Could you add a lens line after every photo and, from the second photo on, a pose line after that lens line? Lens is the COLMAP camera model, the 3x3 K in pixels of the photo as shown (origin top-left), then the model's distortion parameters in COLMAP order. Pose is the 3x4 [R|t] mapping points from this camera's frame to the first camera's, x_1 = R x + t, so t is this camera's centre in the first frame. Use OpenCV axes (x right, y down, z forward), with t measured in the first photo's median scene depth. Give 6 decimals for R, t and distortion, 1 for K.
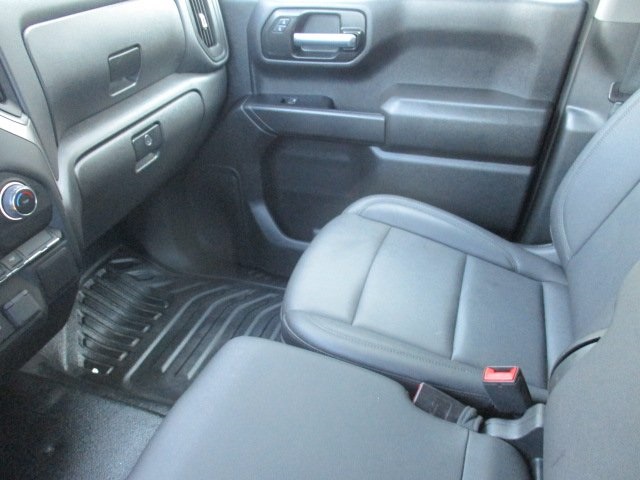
lens RADIAL K [[556.2, 0, 320.0], [0, 556.2, 240.0], [0, 0, 1]] dist [0.010027, 0.007777]
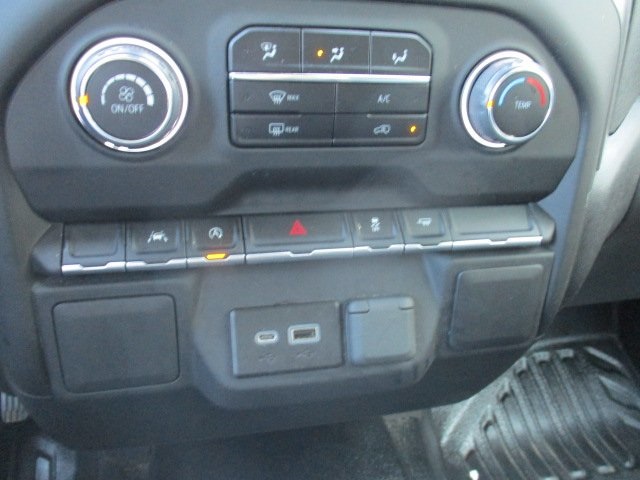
lens RADIAL K [[538.8, 0, 323.1], [0, 538.8, 239.2], [0, 0, 1]] dist [-0.023067, 0.007167]
pose [[0.540524, 0.421593, -0.728074, -0.166171], [-0.512529, 0.851278, 0.112432, 0.022375], [0.667194, 0.312387, 0.676215, 0.390241]]
